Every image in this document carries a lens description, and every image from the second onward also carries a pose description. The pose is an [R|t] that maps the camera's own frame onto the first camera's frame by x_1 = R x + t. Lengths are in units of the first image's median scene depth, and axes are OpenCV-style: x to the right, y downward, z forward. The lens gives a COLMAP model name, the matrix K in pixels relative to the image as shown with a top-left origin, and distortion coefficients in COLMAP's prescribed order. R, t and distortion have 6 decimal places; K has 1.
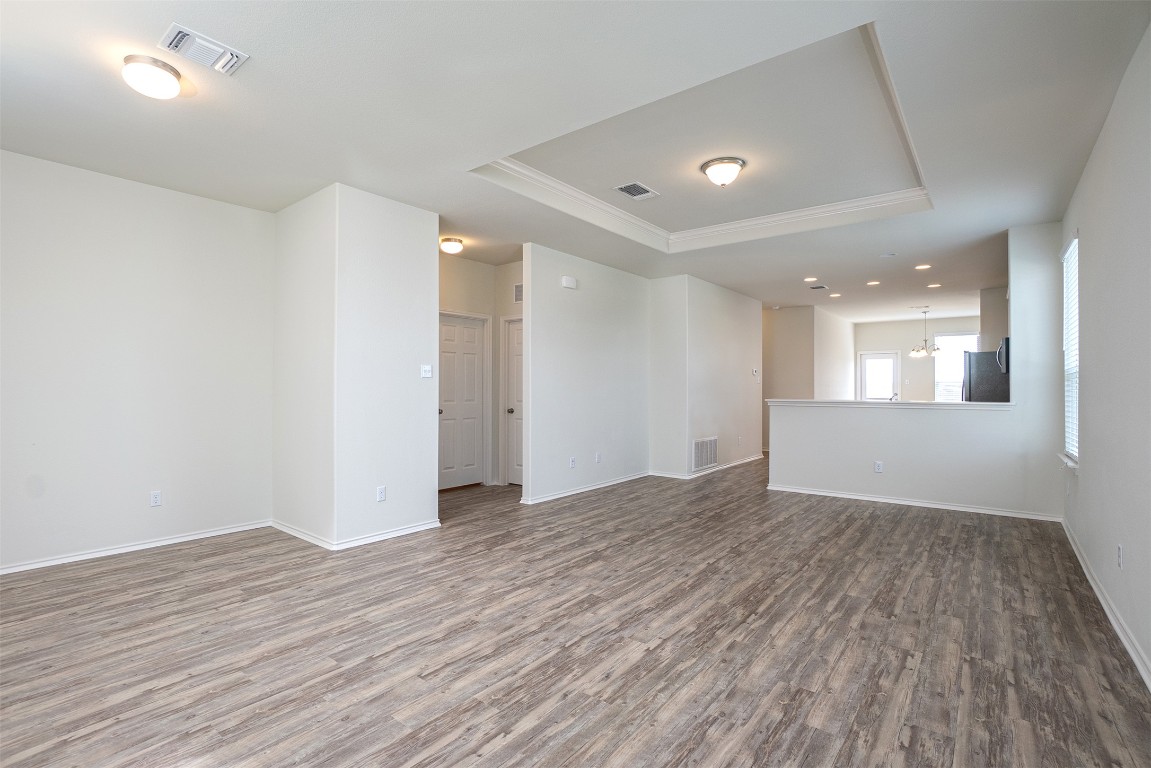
lens RADIAL K [[541.9, 0, 556.0], [0, 541.9, 382.7], [0, 0, 1]] dist [-0.032323, 0.020422]
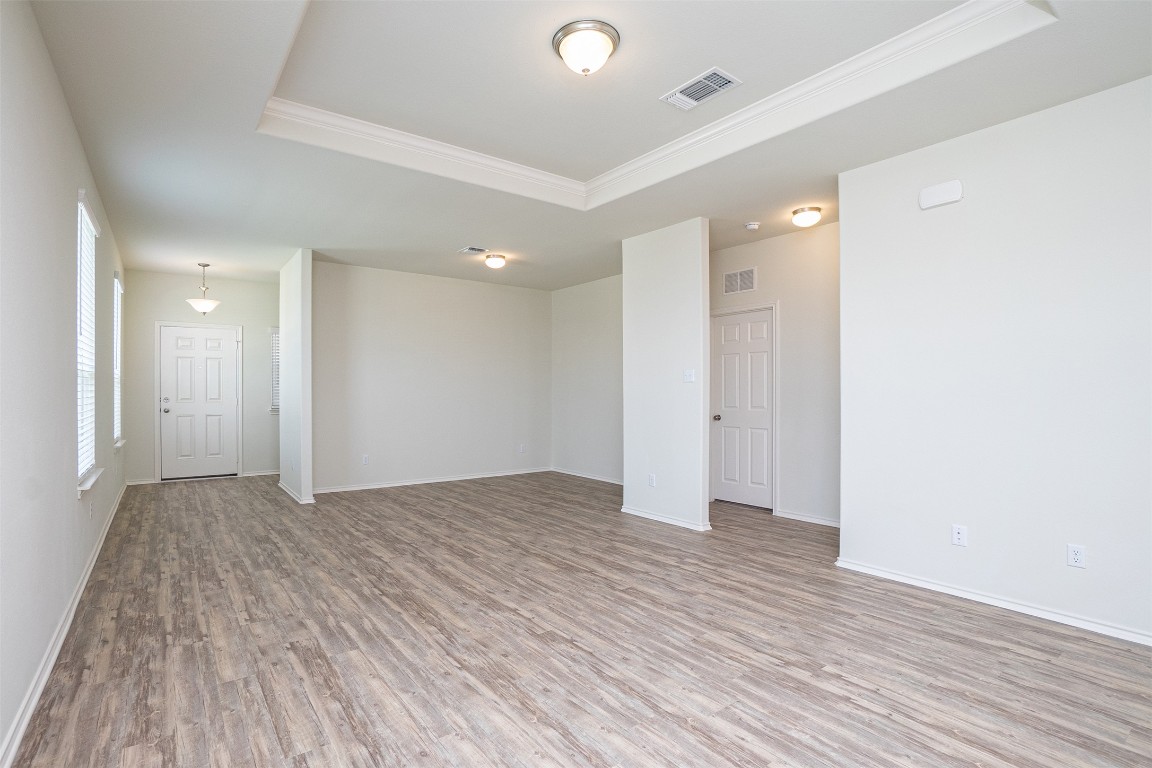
lens RADIAL K [[542.4, 0, 556.5], [0, 542.4, 382.7], [0, 0, 1]] dist [-0.032323, 0.020422]
pose [[-0.250744, -0.022910, -0.967782, 1.312649], [0.010125, 0.999603, -0.026286, 0.018251], [0.968001, -0.016390, -0.250412, 1.563155]]
